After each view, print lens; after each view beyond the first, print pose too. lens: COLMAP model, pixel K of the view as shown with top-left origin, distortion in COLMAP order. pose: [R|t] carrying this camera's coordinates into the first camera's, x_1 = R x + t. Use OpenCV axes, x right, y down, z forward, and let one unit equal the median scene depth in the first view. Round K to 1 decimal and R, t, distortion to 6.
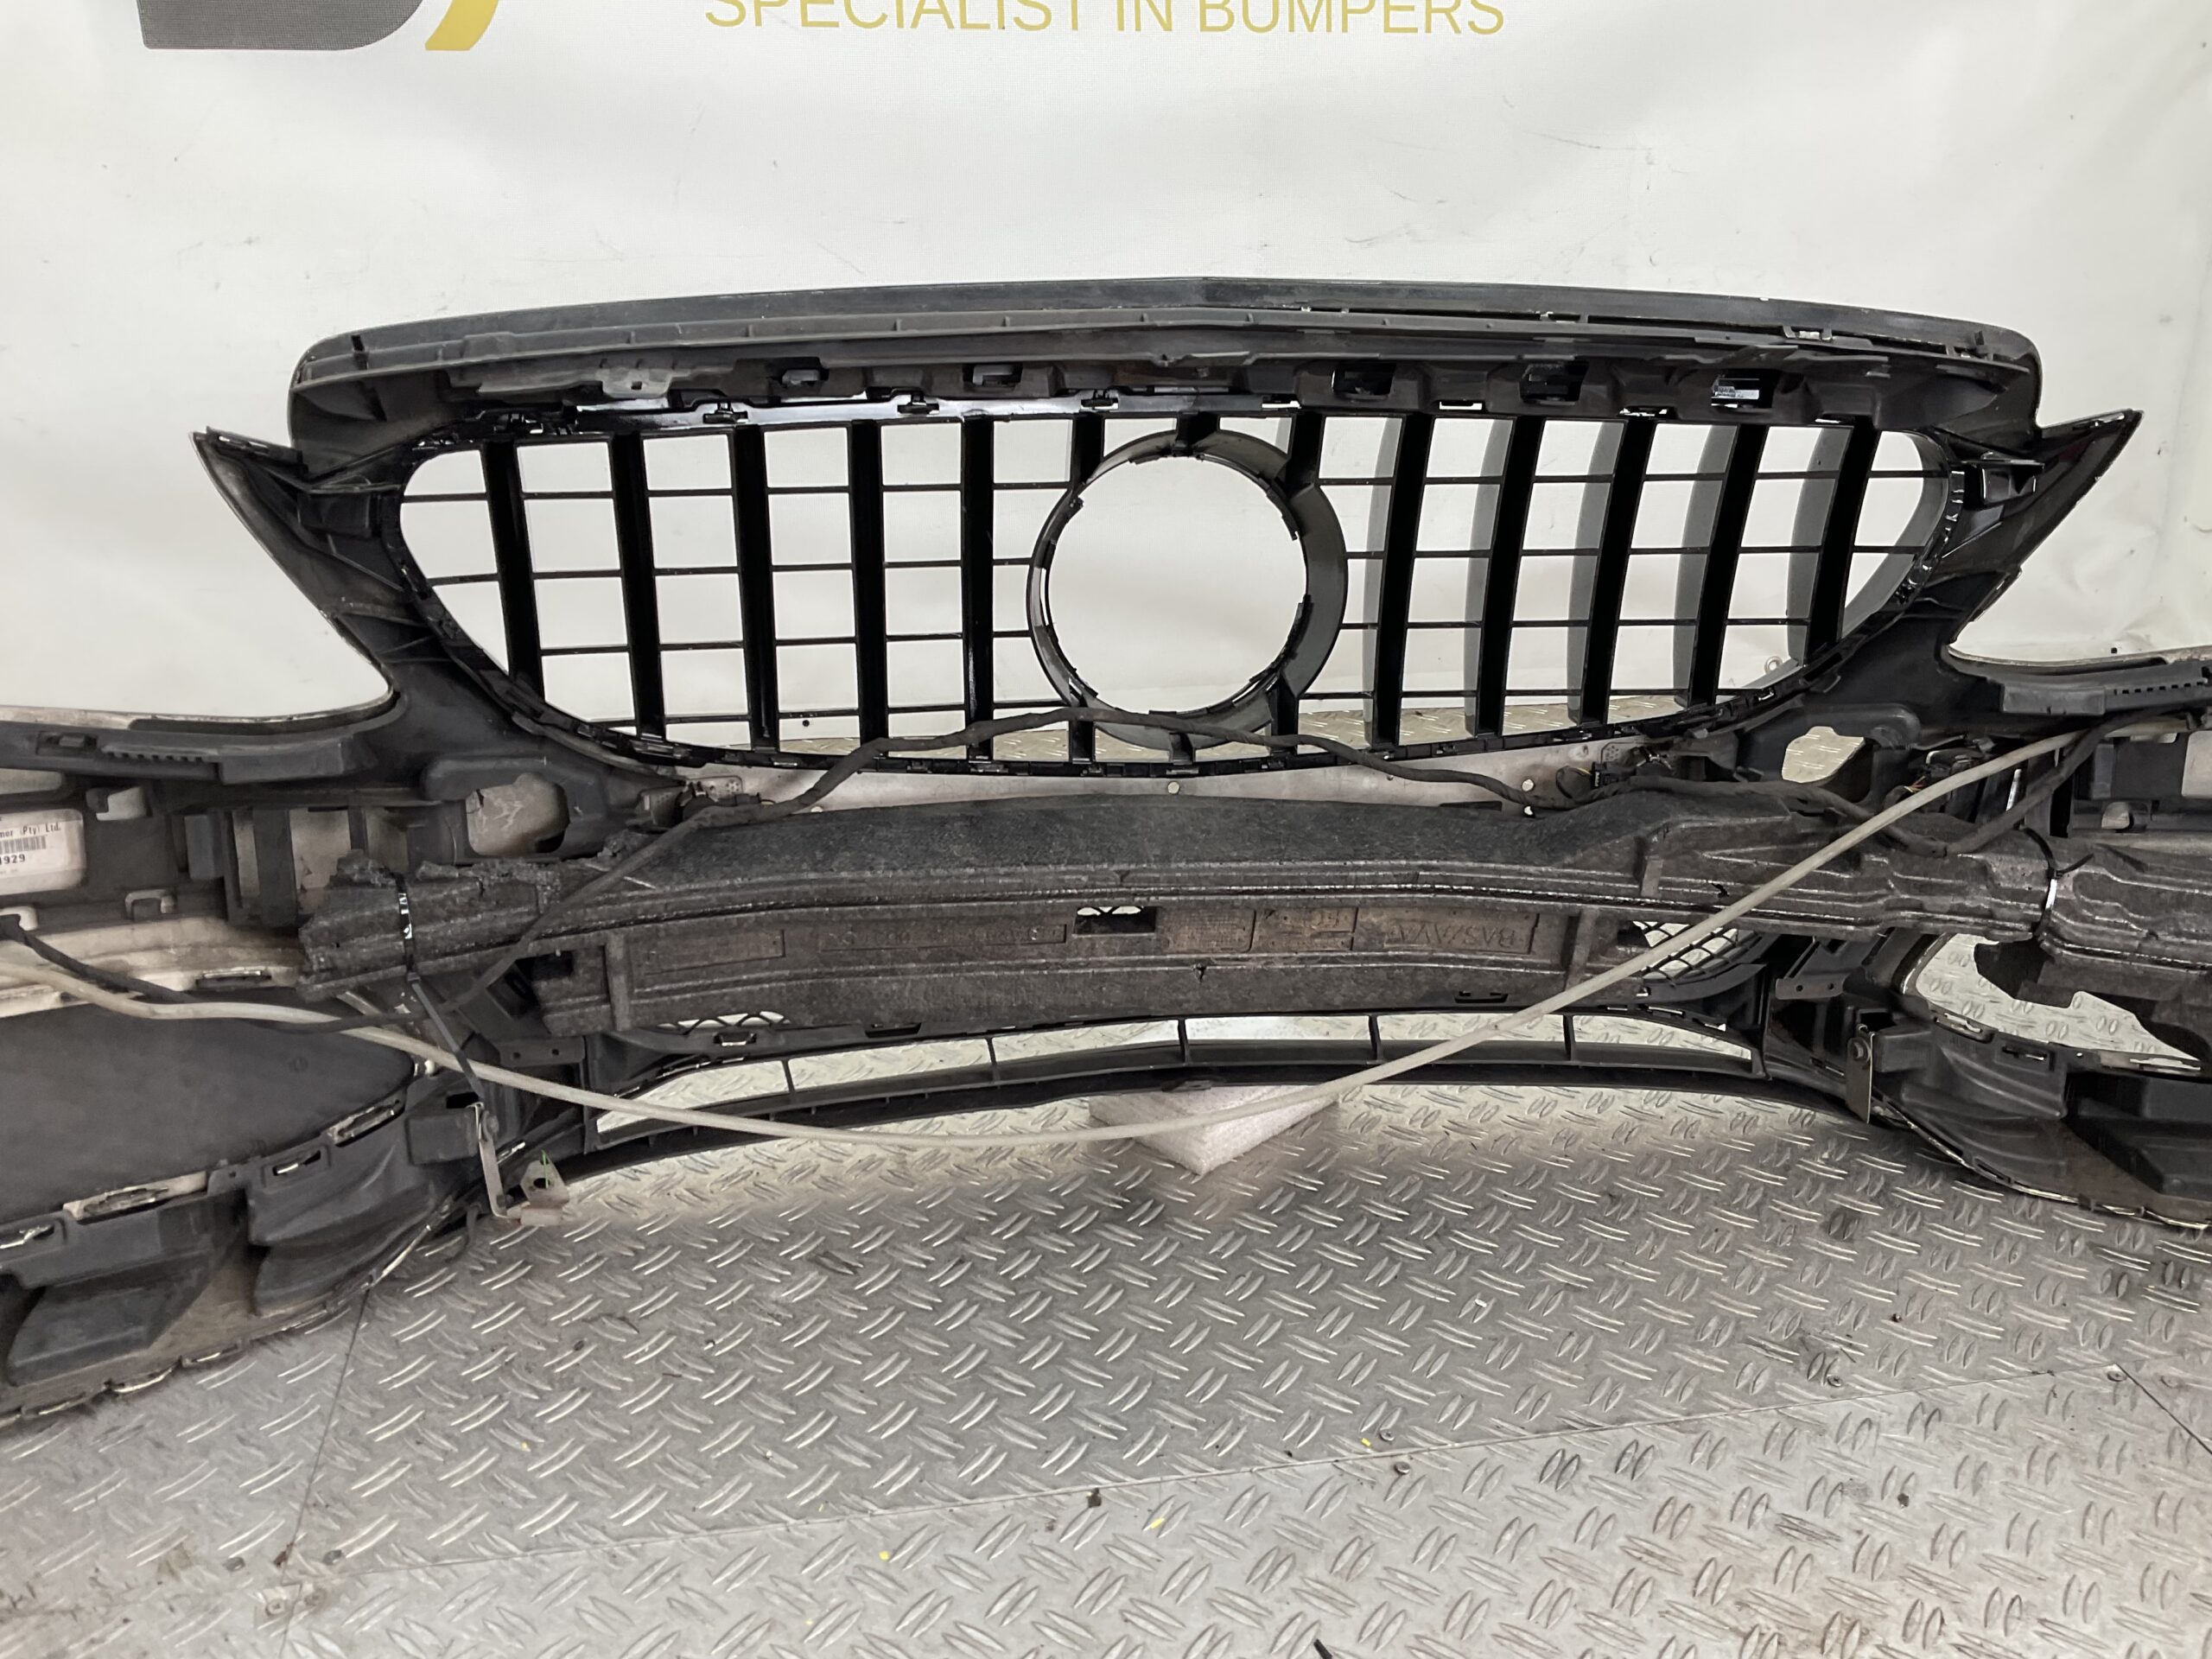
lens RADIAL K [[1856.2, 0, 1097.0], [0, 1856.2, 840.6], [0, 0, 1]] dist [0.099983, -0.206912]
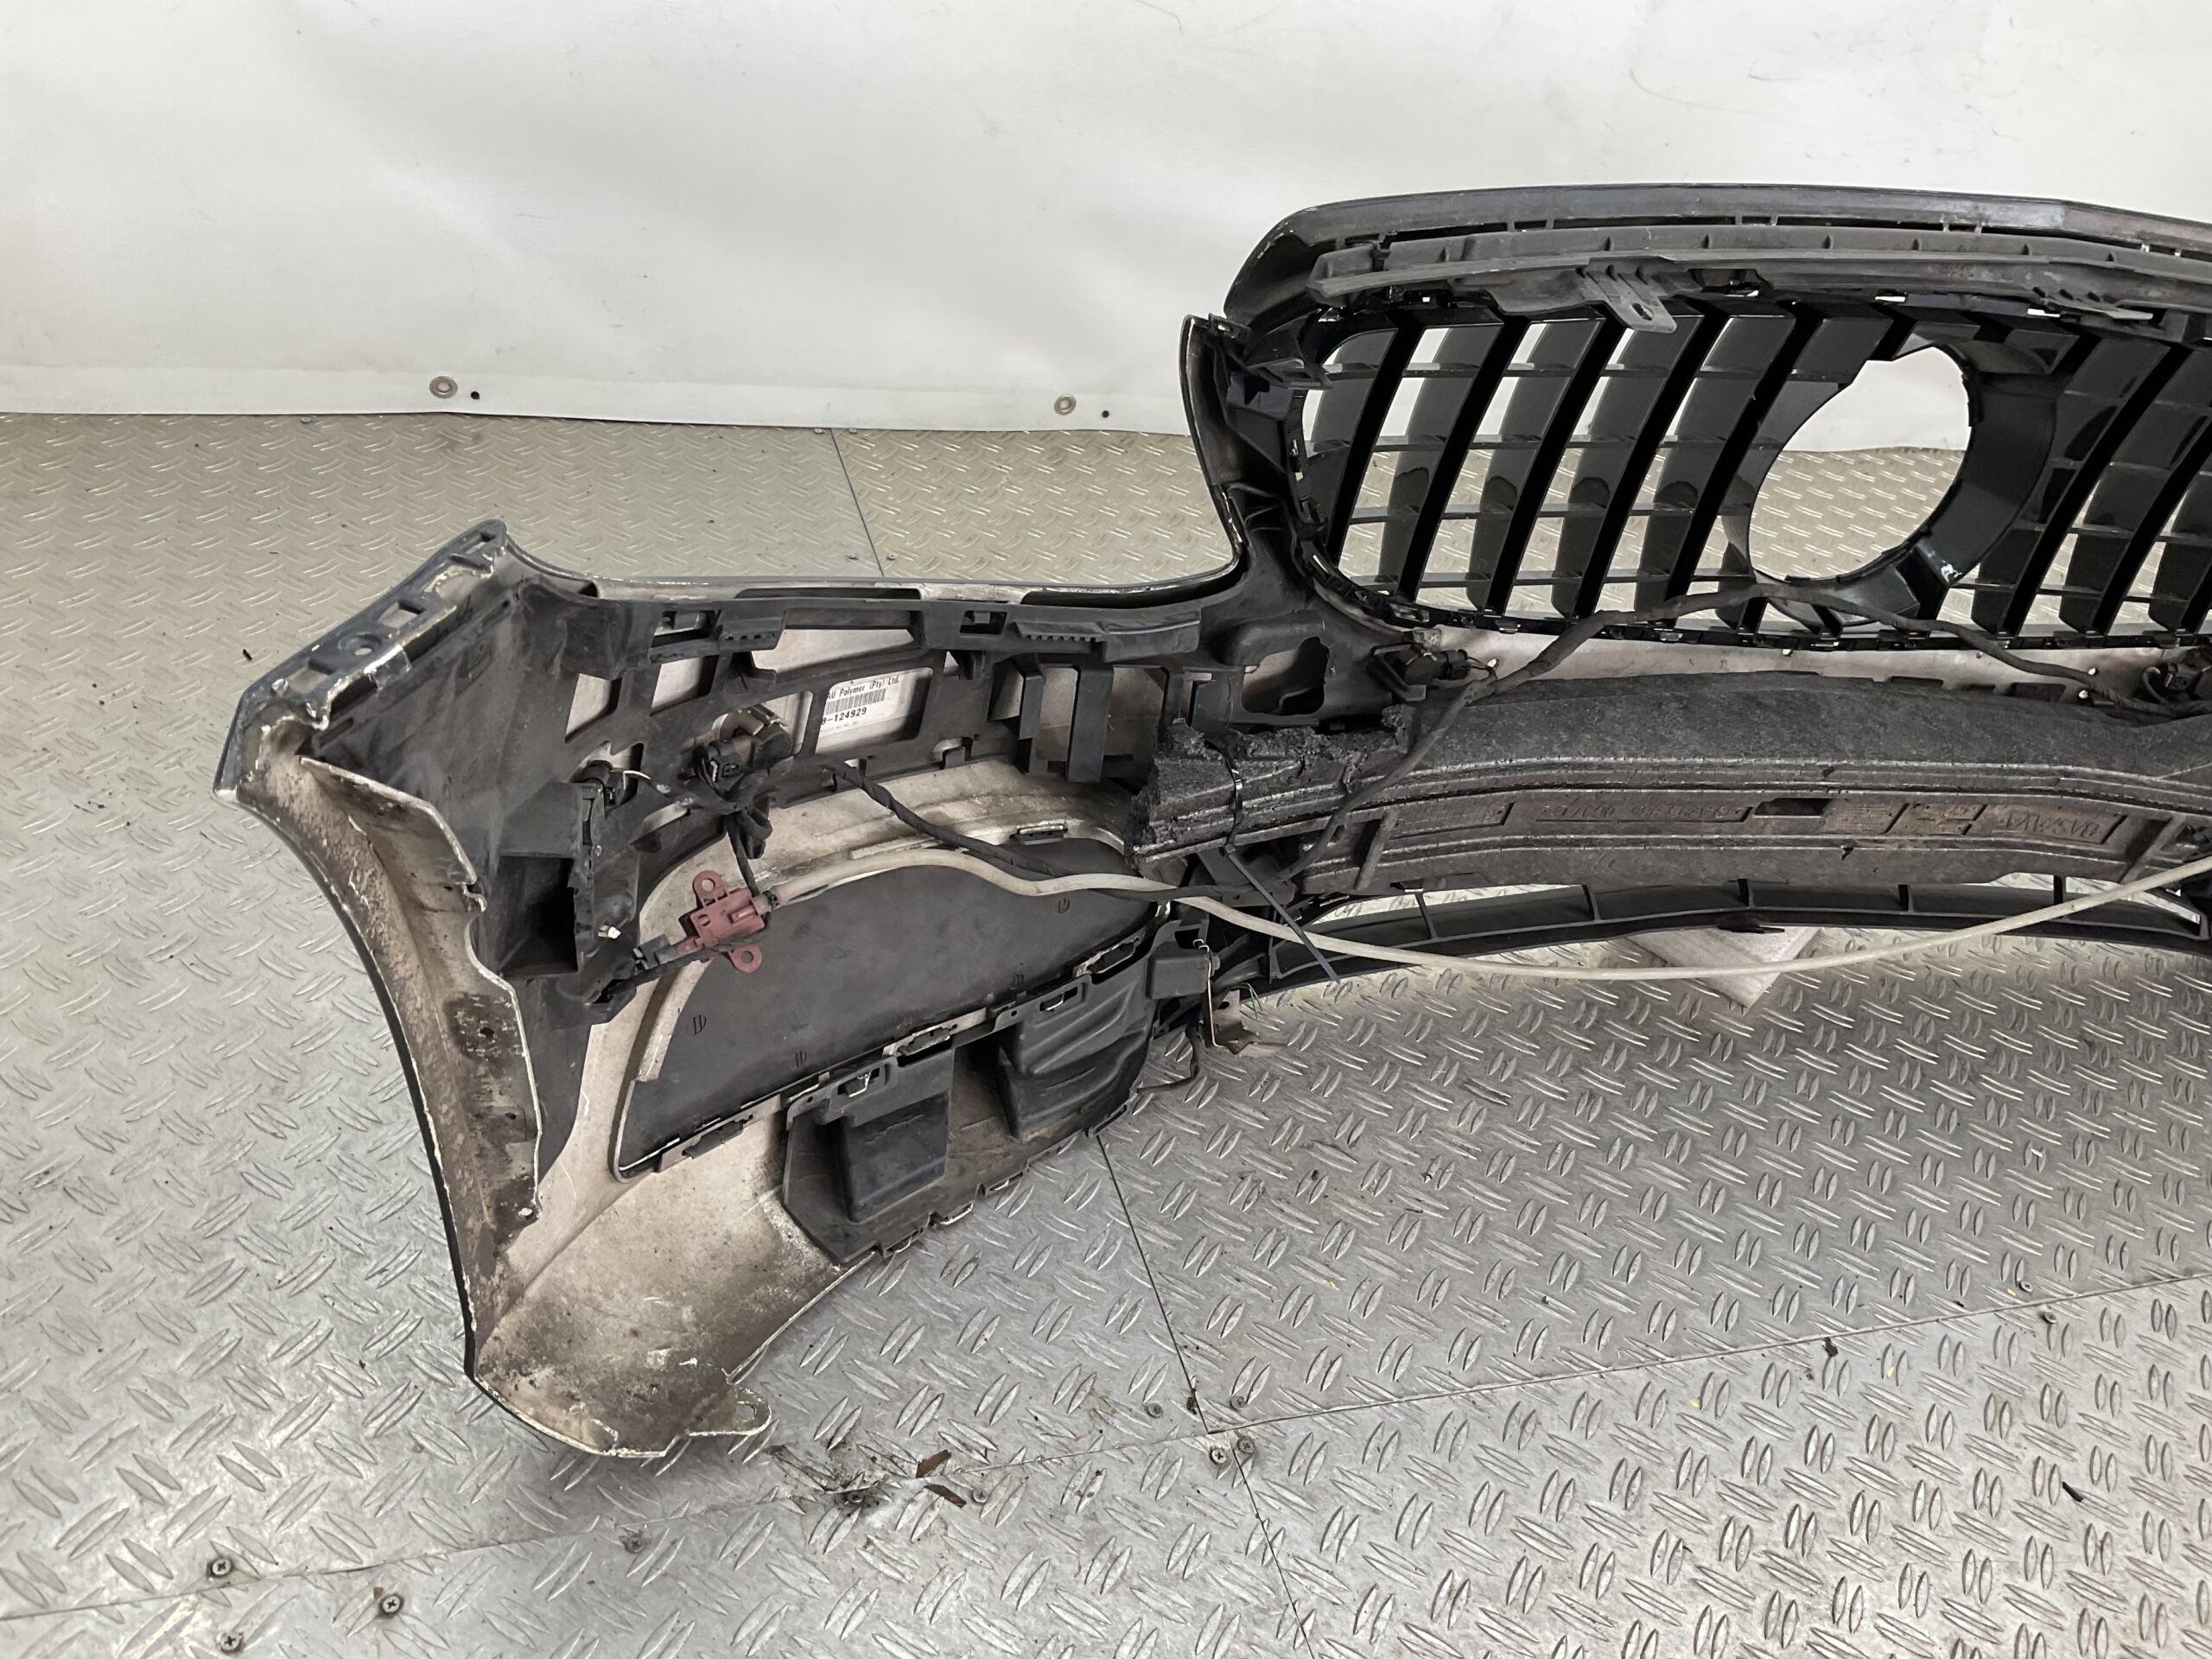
lens RADIAL K [[1856.2, 0, 1097.0], [0, 1856.2, 840.6], [0, 0, 1]] dist [0.099983, -0.206912]
pose [[0.983689, 0.058601, 0.170066, -0.594027], [-0.099823, 0.964345, 0.245101, -0.168933], [-0.149639, -0.258079, 0.954465, 0.040657]]
